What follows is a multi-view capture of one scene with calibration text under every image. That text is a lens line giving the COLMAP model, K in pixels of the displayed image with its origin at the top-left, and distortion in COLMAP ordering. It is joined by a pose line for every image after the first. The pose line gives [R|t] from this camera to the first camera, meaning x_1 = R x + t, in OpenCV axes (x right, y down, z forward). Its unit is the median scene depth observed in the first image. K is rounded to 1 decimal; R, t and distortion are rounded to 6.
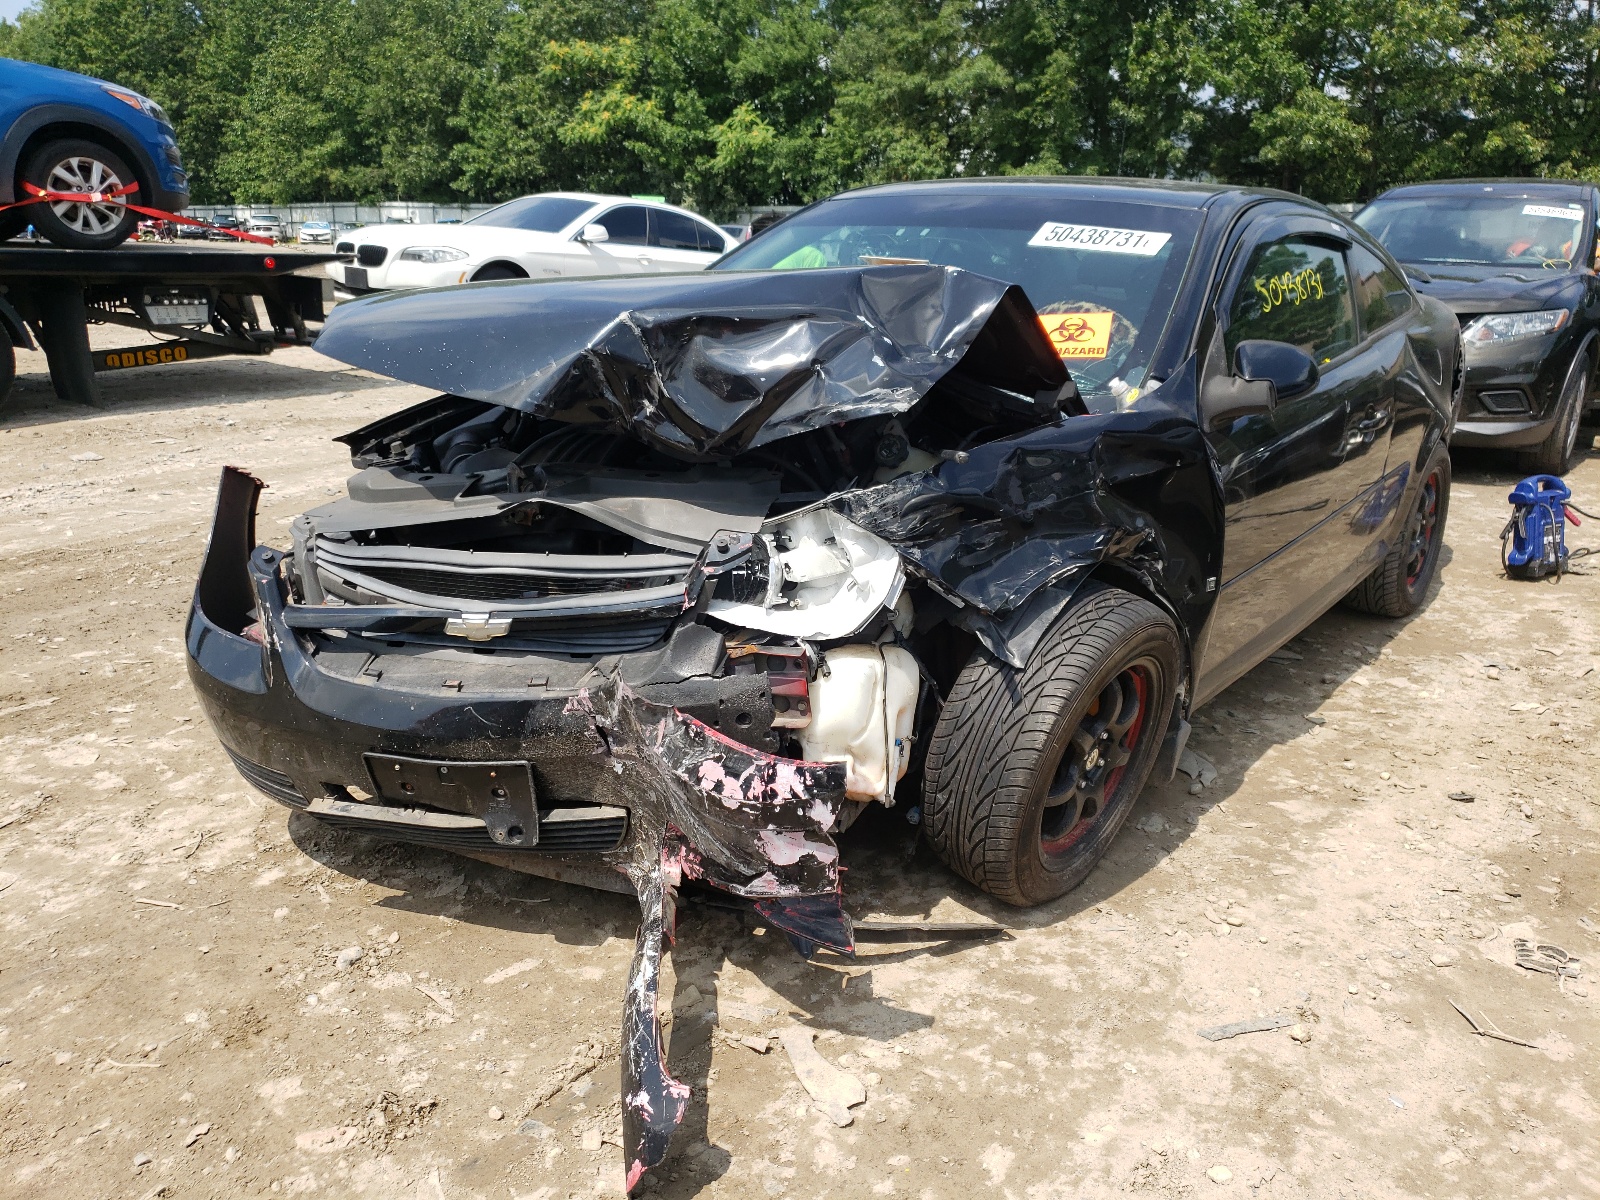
lens RADIAL K [[1218.0, 0, 780.3], [0, 1218.0, 597.1], [0, 0, 1]] dist [-0.001304, -0.001337]
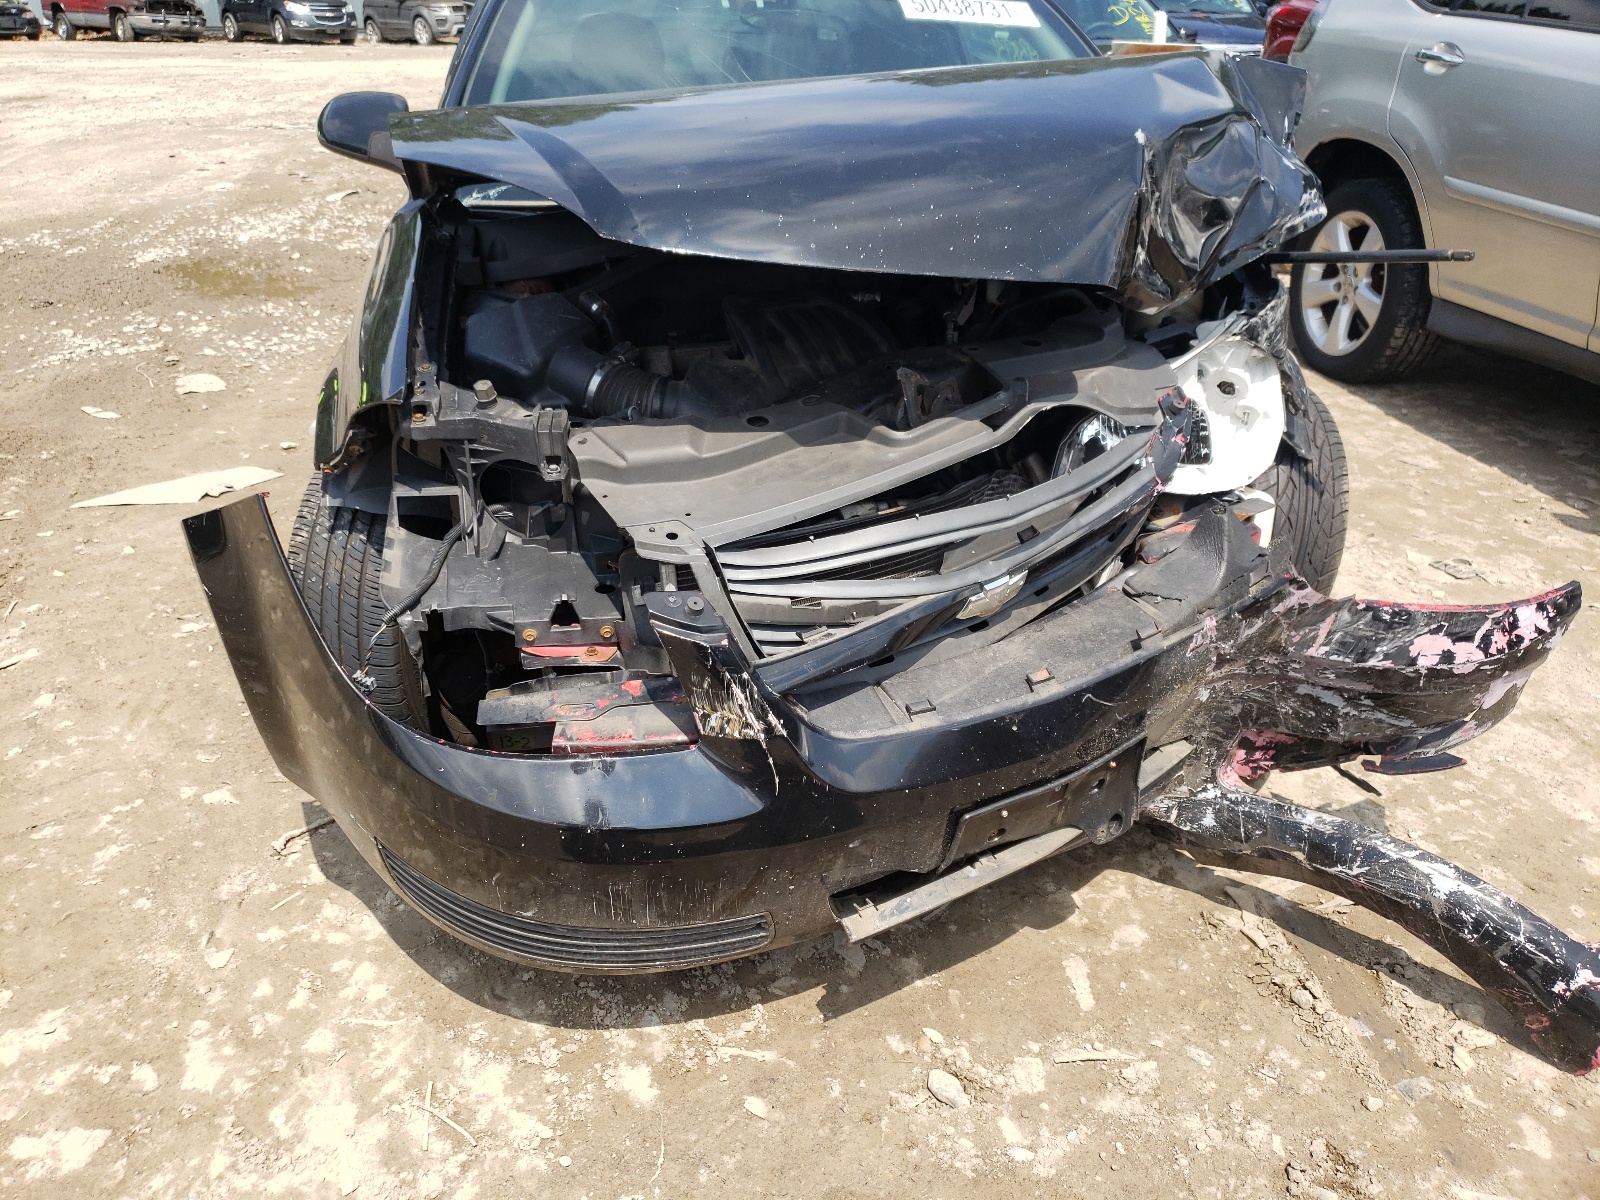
lens RADIAL K [[1218.0, 0, 780.3], [0, 1218.0, 597.1], [0, 0, 1]] dist [-0.001304, -0.001337]
pose [[0.695446, -0.322790, 0.641998, -0.956970], [0.209606, 0.945699, 0.248432, -0.216541], [-0.687328, -0.038205, 0.725342, 0.669400]]
